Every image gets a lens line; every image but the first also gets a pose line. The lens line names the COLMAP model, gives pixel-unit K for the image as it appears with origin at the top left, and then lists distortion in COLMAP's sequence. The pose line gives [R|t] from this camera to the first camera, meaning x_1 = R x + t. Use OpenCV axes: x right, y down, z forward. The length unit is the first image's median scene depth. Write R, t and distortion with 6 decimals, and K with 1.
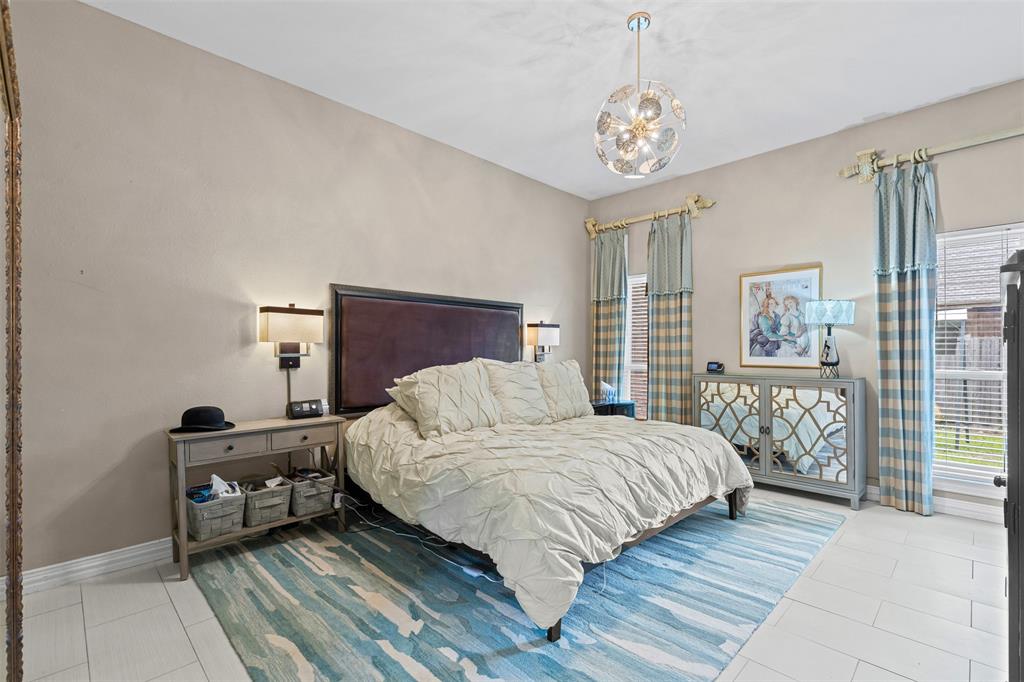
lens RADIAL K [[463.0, 0, 519.9], [0, 463.0, 353.6], [0, 0, 1]] dist [0.003773, -0.000792]
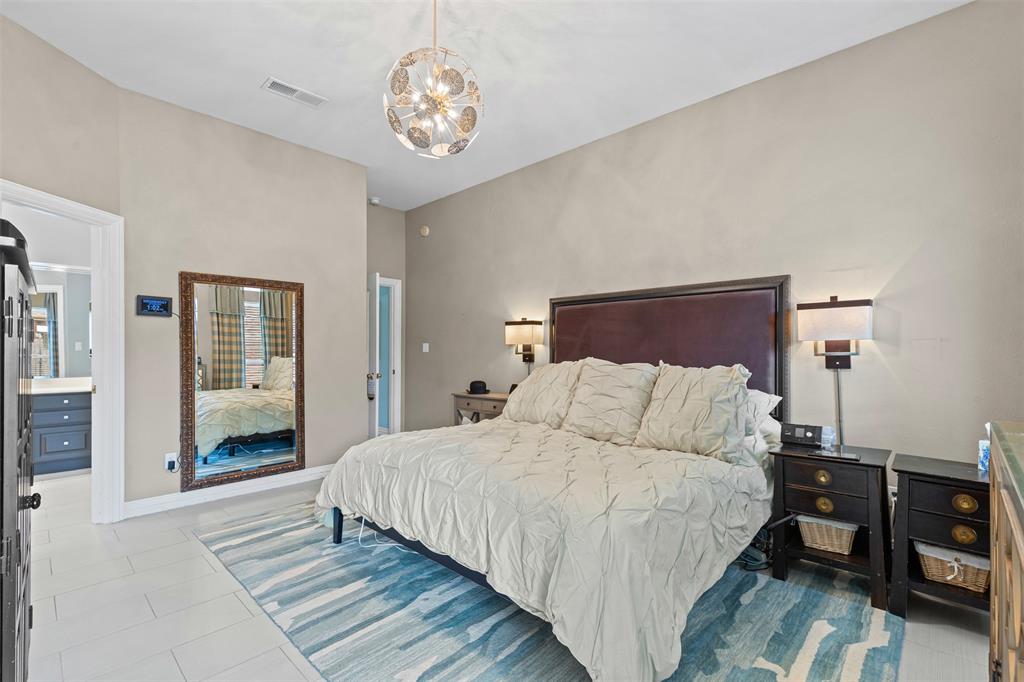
lens RADIAL K [[463.0, 0, 519.9], [0, 463.0, 353.6], [0, 0, 1]] dist [0.003773, -0.000792]
pose [[0.022372, 0.008774, -0.999711, 0.830257], [-0.004087, 0.999954, 0.008685, -0.005578], [0.999741, 0.003892, 0.022406, 0.816047]]
